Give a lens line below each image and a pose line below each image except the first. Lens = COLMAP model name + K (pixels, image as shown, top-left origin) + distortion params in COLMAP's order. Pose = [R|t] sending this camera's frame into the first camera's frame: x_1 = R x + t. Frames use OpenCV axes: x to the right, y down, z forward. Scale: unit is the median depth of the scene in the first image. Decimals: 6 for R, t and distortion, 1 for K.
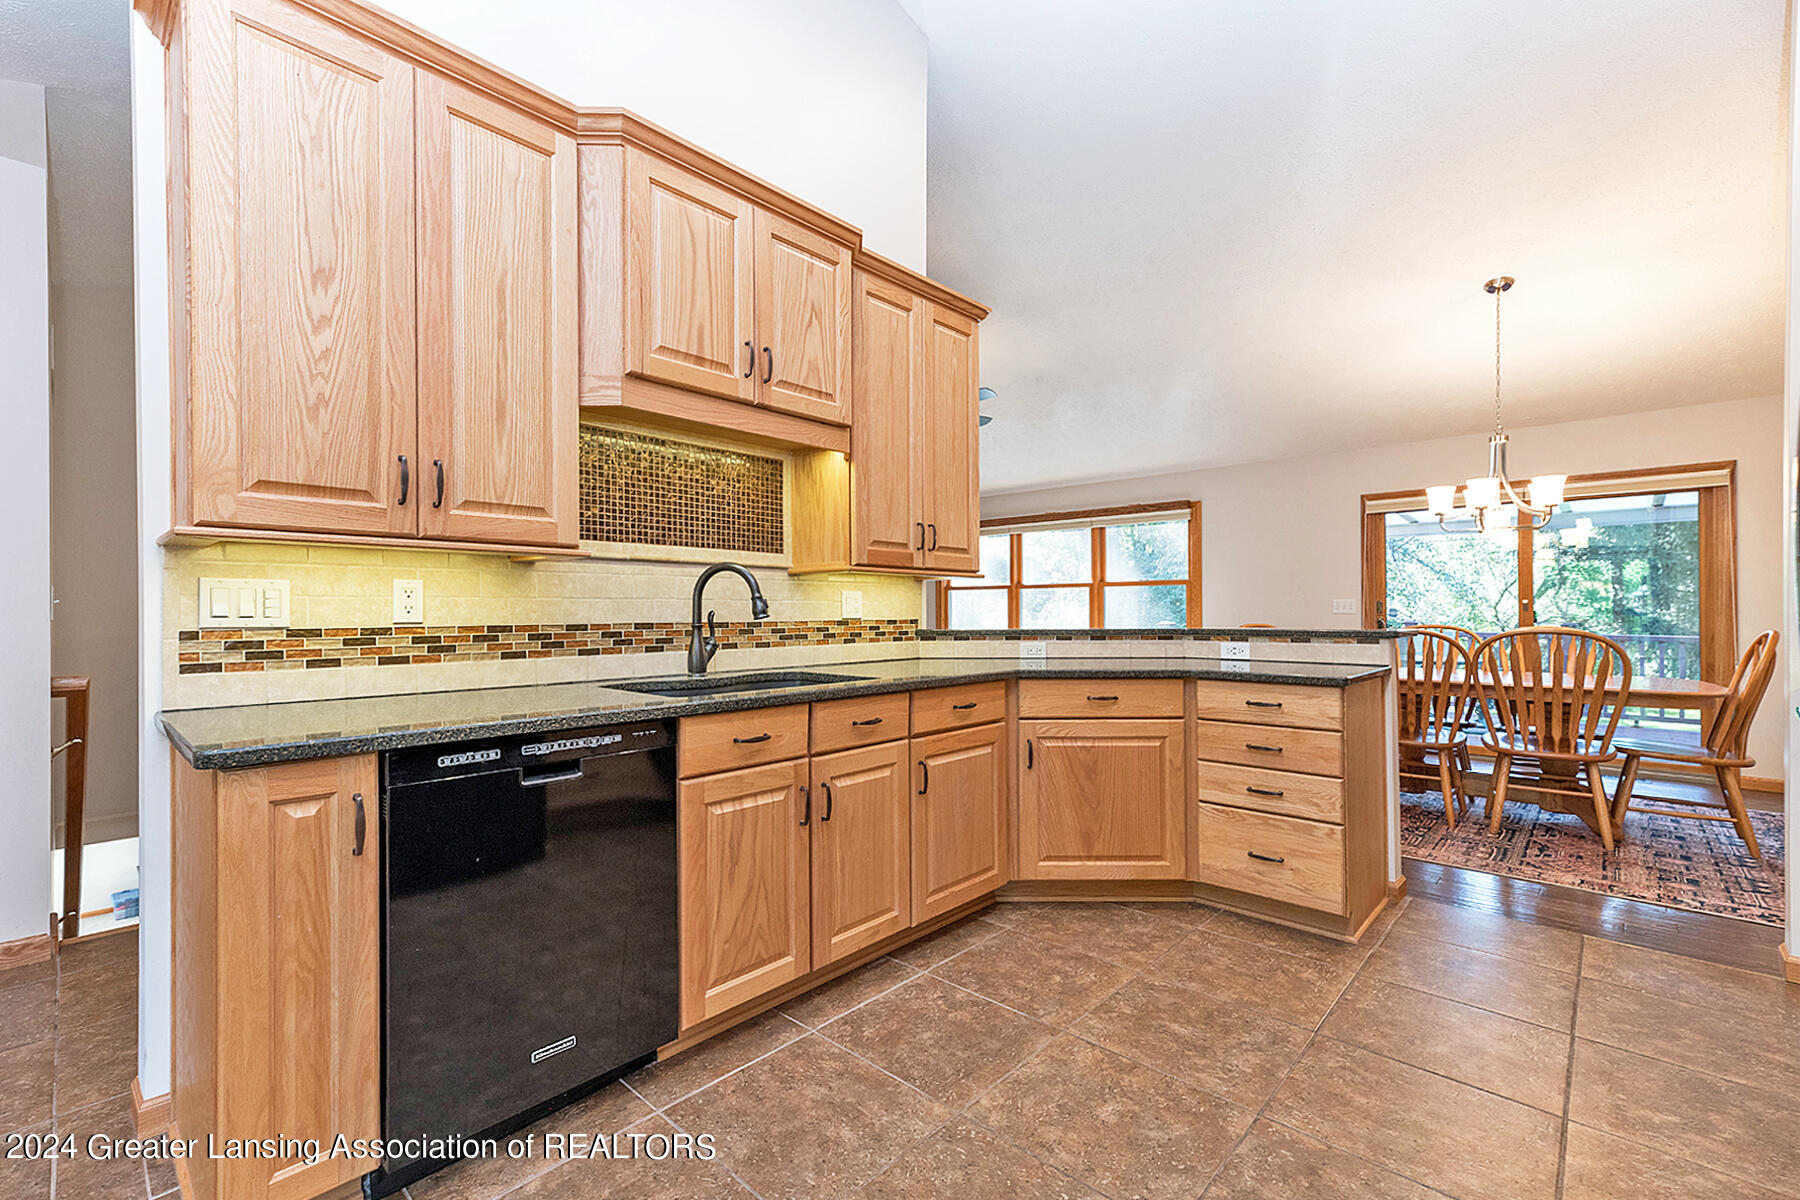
lens RADIAL K [[759.4, 0, 912.6], [0, 759.4, 610.3], [0, 0, 1]] dist [0.001255, 0.001587]
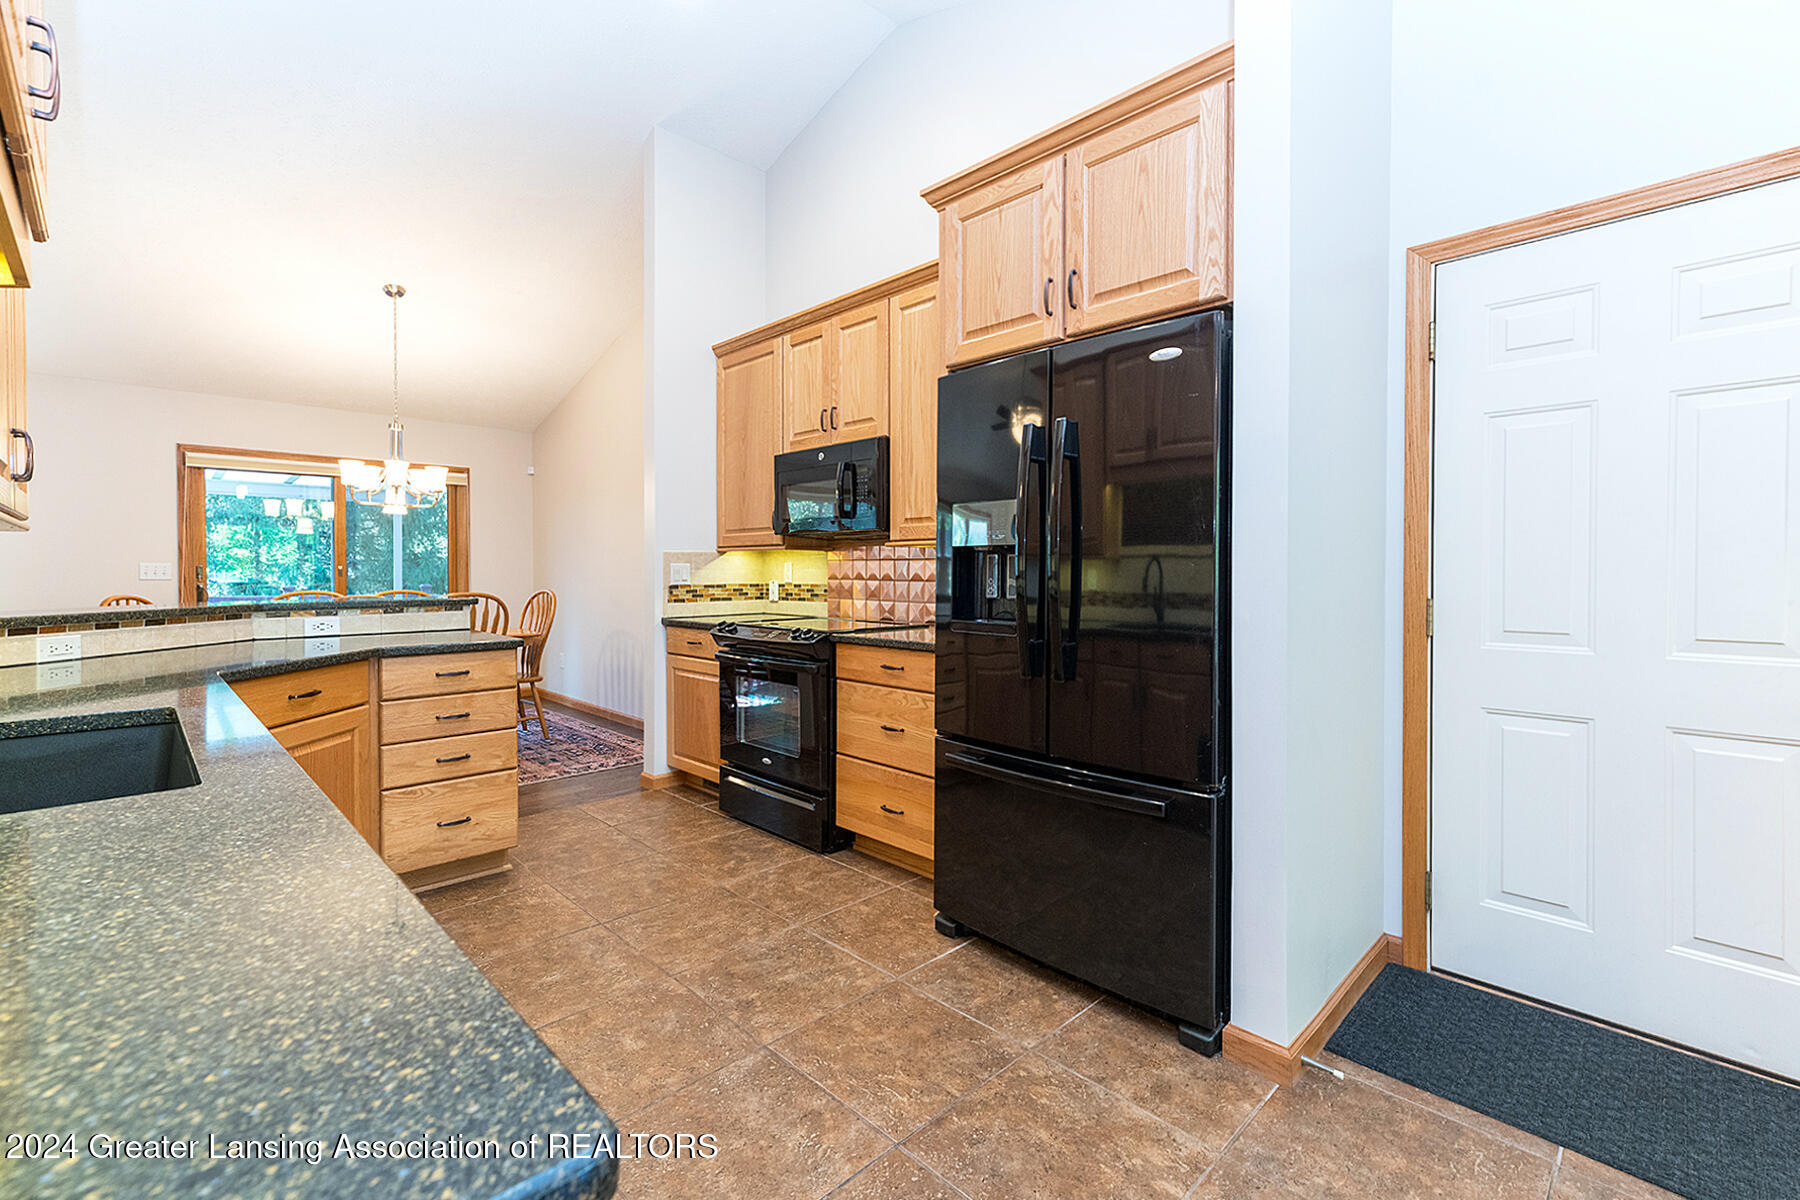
lens RADIAL K [[791.2, 0, 814.9], [0, 791.2, 584.2], [0, 0, 1]] dist [0.000064, 0.000413]
pose [[0.098744, -0.015948, 0.994985, -0.614537], [-0.002592, 0.999864, 0.016284, -0.018321], [-0.995109, -0.004187, 0.098690, 0.454746]]
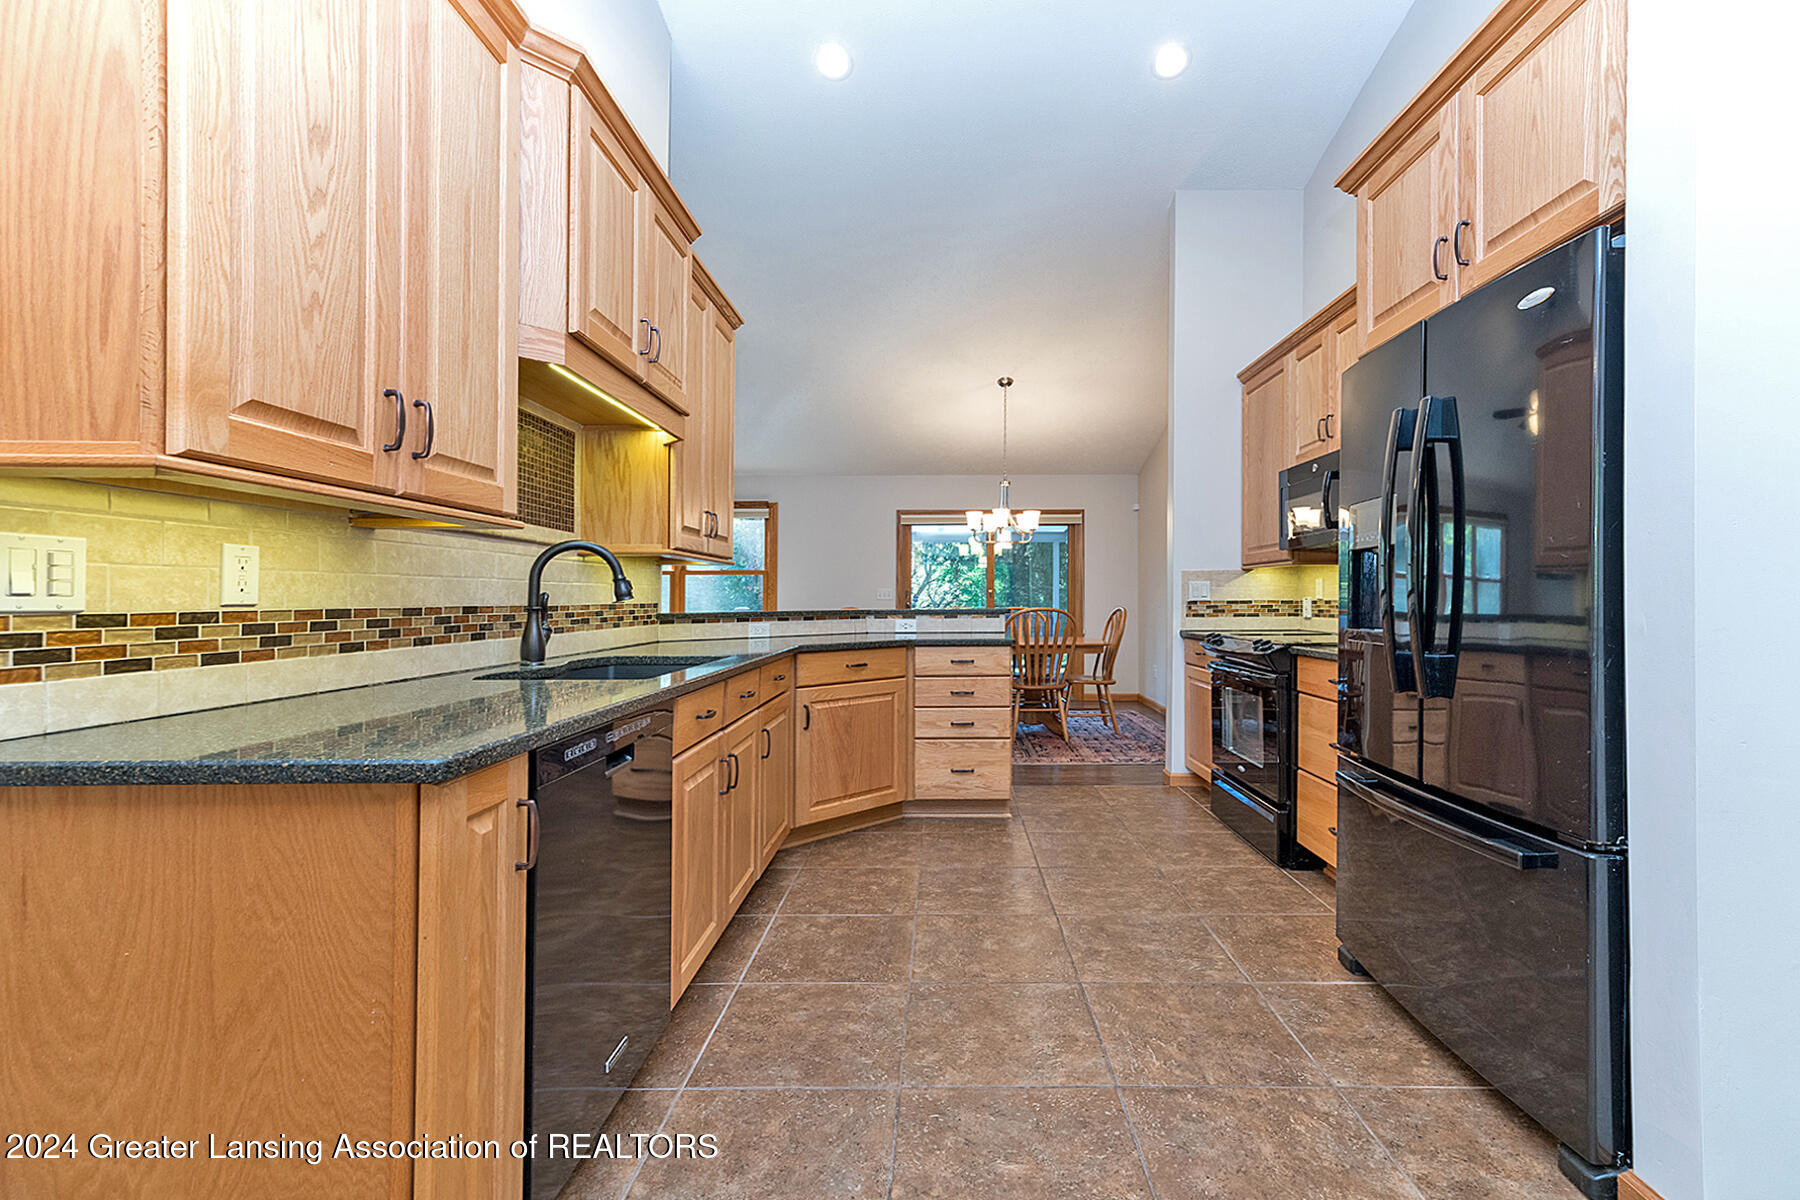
lens RADIAL K [[726.1, 0, 943.4], [0, 726.1, 597.6], [0, 0, 1]] dist [-0.002071, 0.000979]
pose [[0.733594, 0.000864, 0.679588, -0.529628], [0.000605, 0.999998, -0.001923, 0.009119], [-0.679588, 0.001822, 0.733592, 0.043599]]
